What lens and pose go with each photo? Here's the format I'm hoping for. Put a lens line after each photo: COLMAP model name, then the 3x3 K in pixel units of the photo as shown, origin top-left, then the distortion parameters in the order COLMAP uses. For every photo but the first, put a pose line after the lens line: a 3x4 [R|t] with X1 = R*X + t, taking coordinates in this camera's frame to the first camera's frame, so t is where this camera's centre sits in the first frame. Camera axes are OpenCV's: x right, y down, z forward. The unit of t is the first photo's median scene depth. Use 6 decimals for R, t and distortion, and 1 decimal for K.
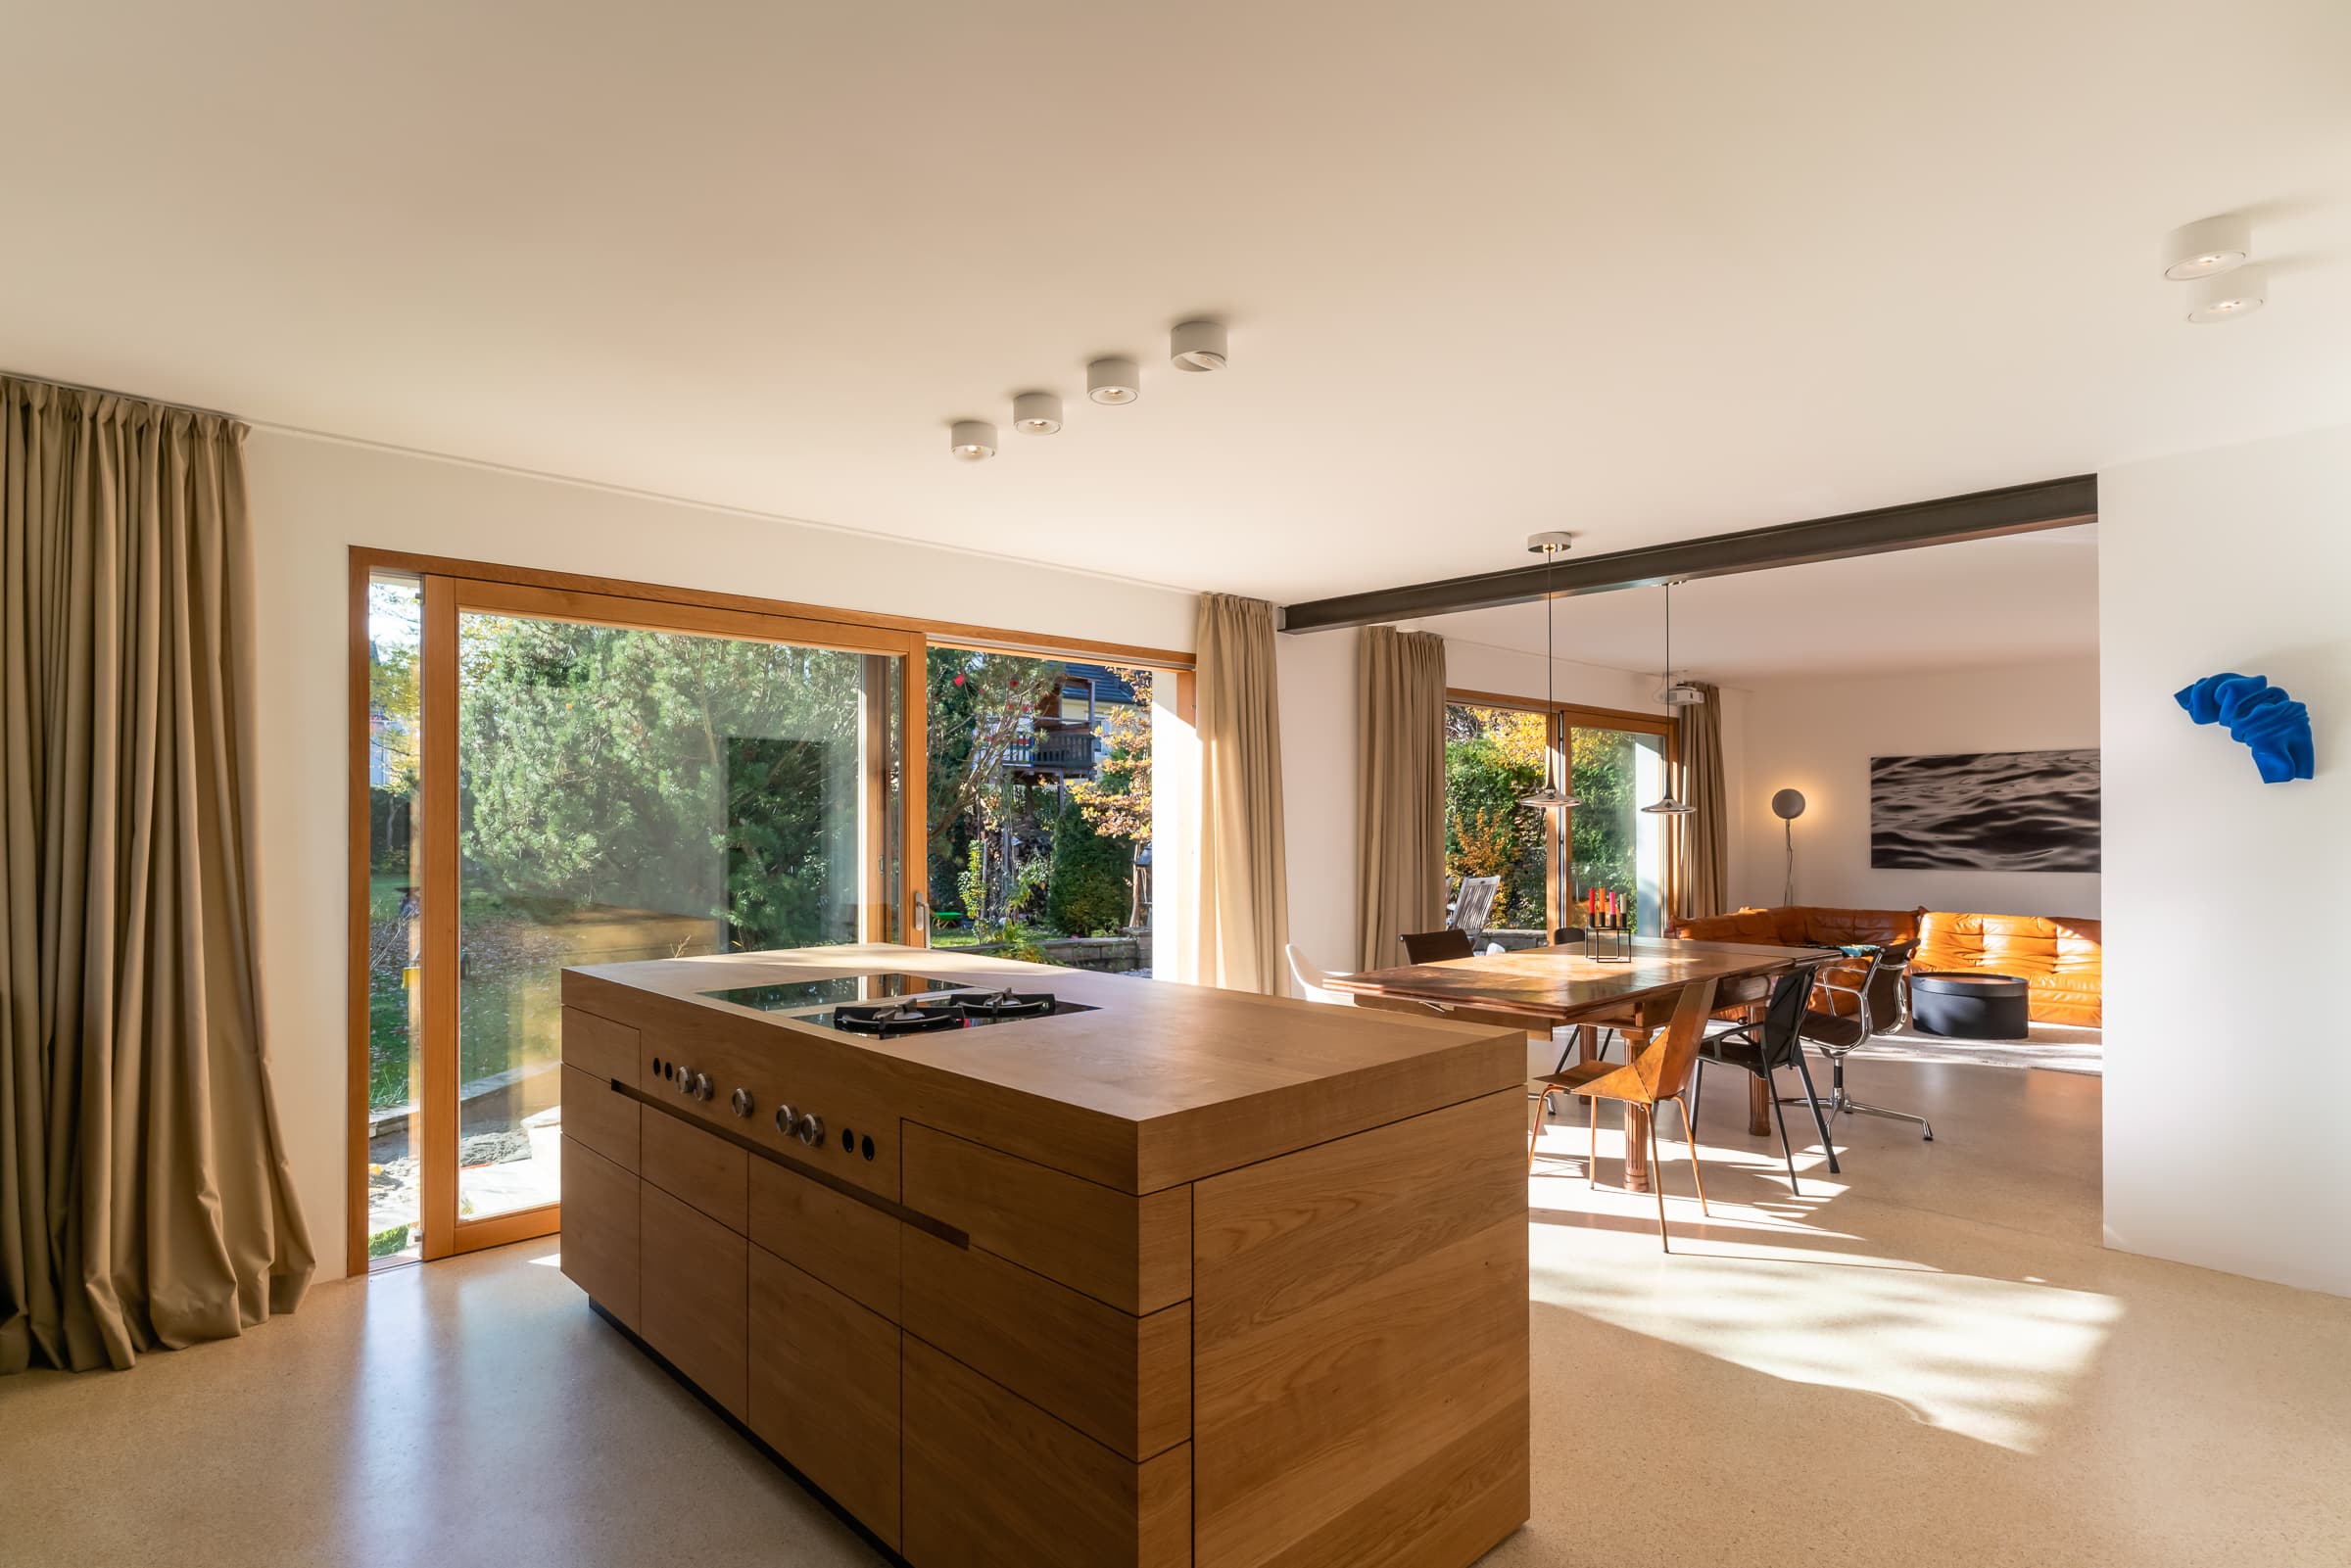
lens RADIAL K [[1218.5, 0, 1178.2], [0, 1218.5, 797.7], [0, 0, 1]] dist [-0.003709, 0.005503]
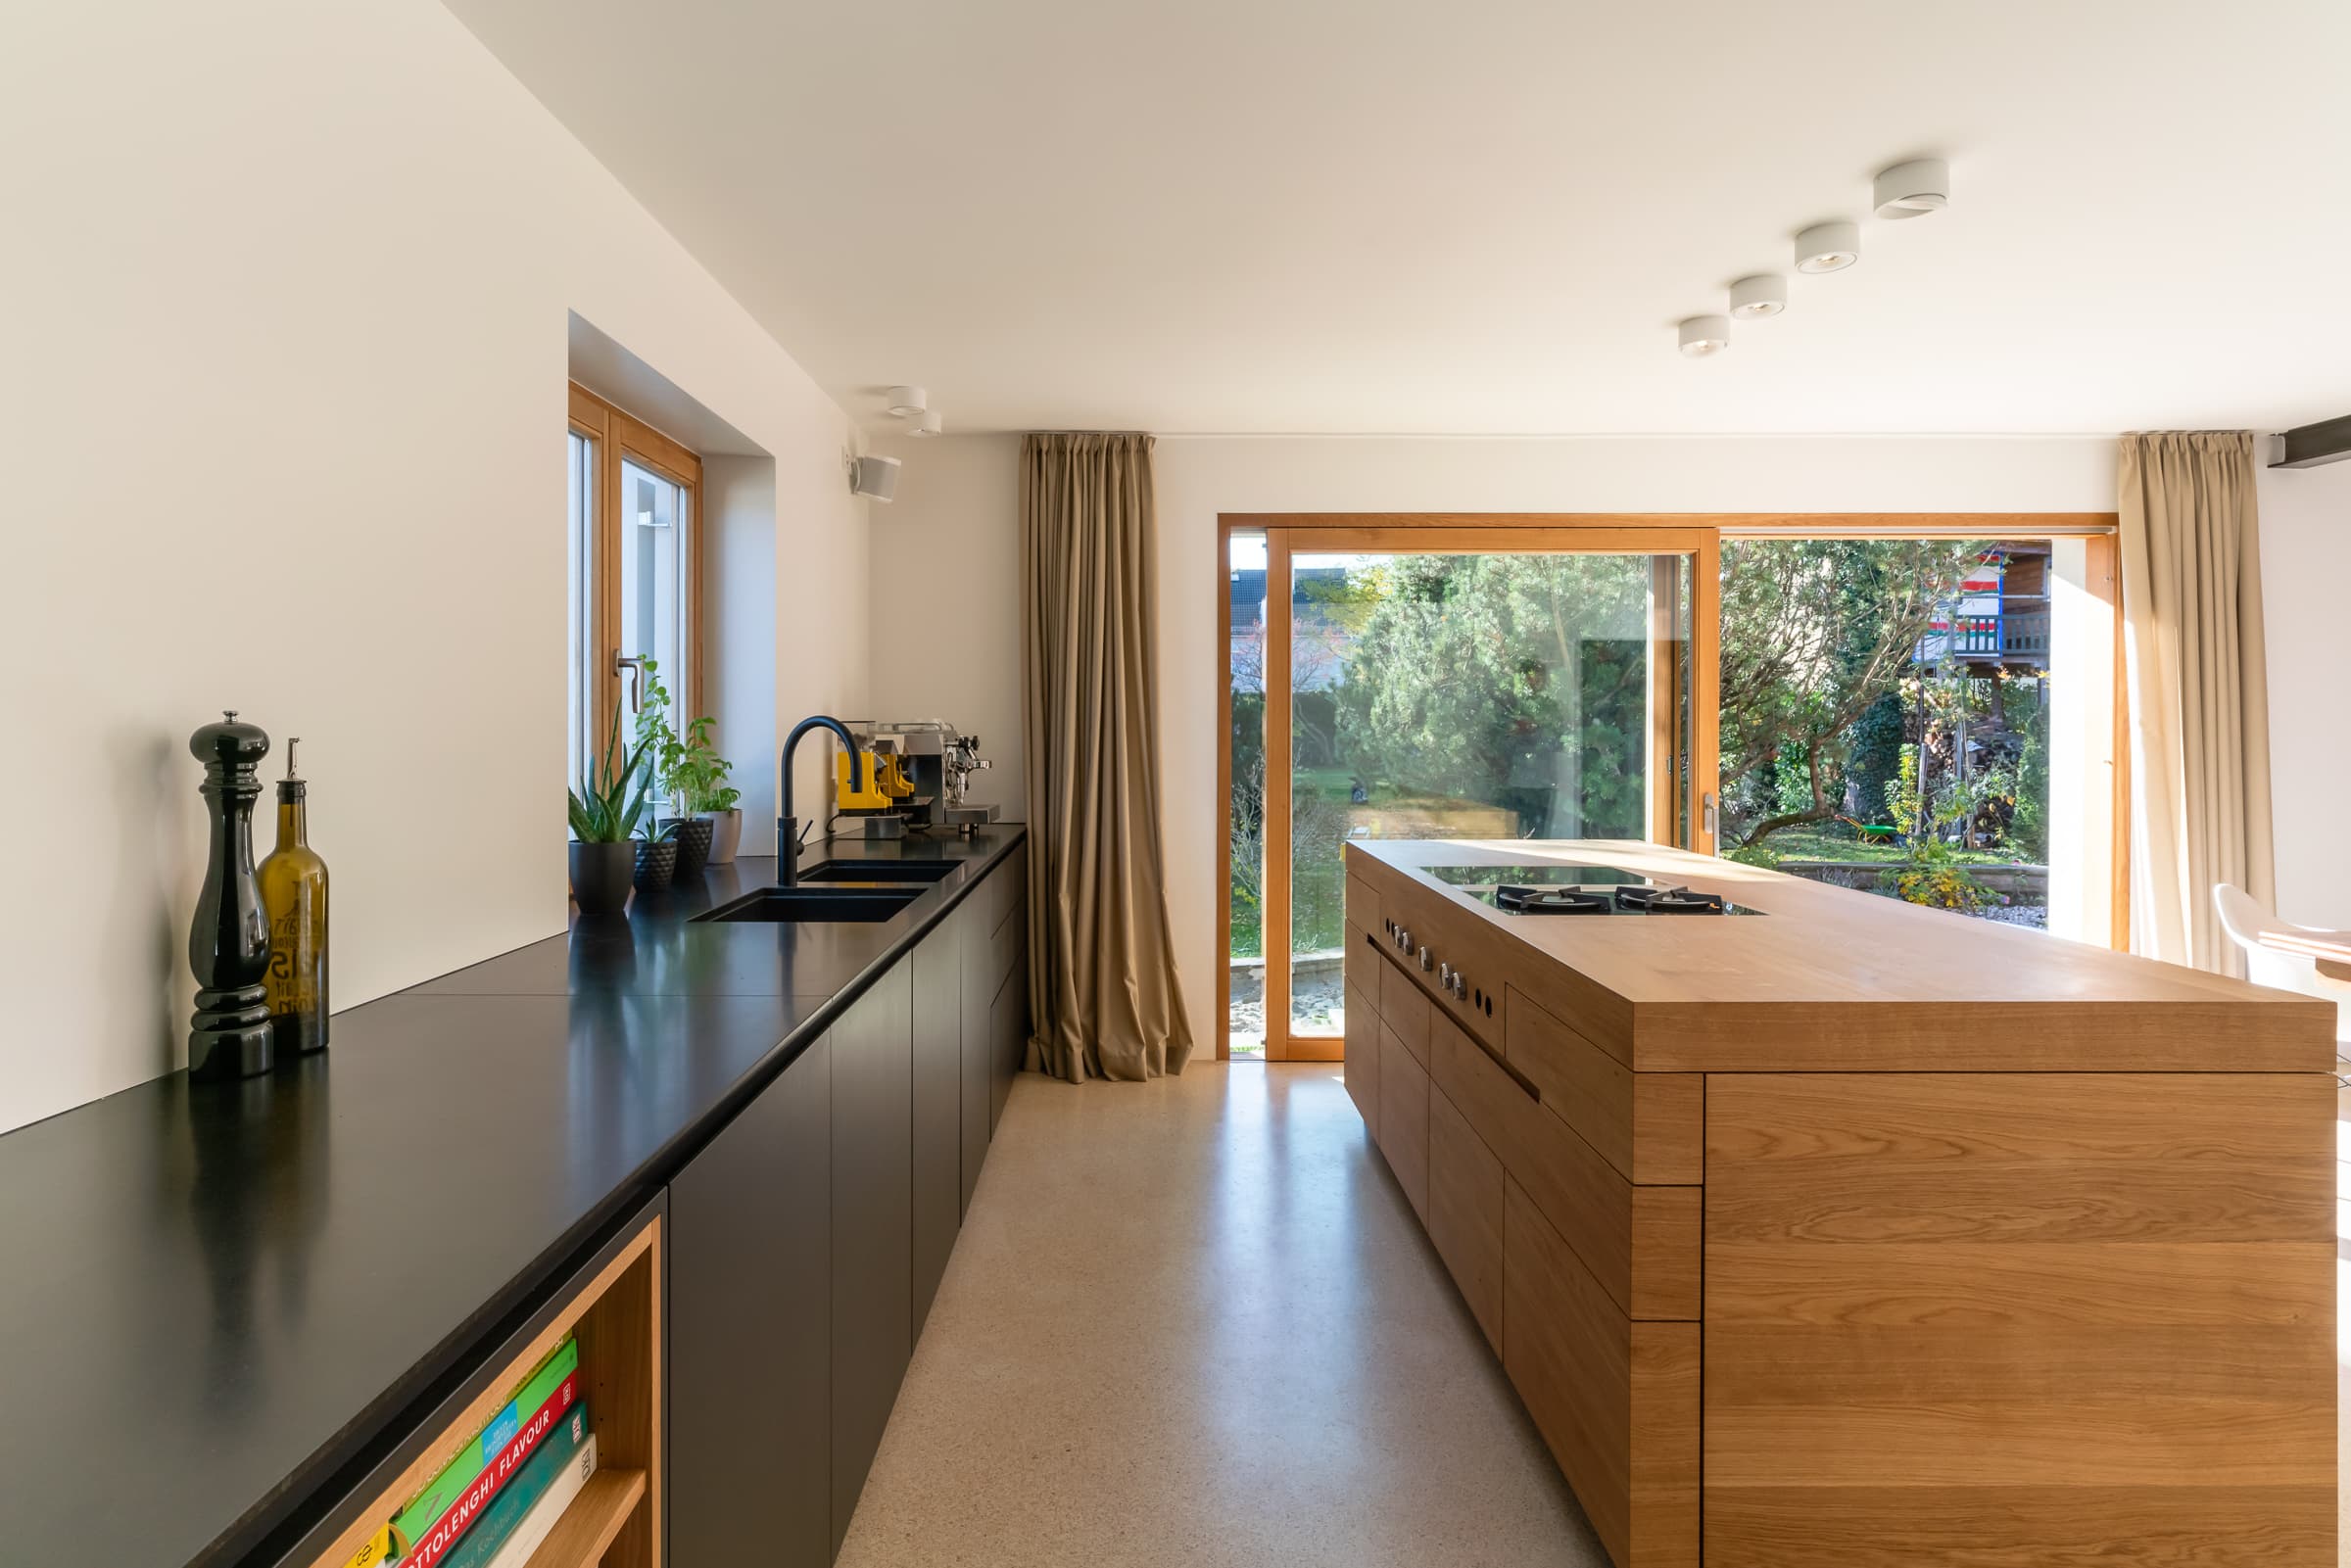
lens RADIAL K [[1218.5, 0, 1134.2], [0, 1218.5, 702.6], [0, 0, 1]] dist [-0.003709, 0.005503]
pose [[0.726186, -0.007945, -0.687453, 0.188999], [0.010410, 0.999946, -0.000561, -0.000329], [0.687420, -0.006749, 0.726229, -0.036507]]
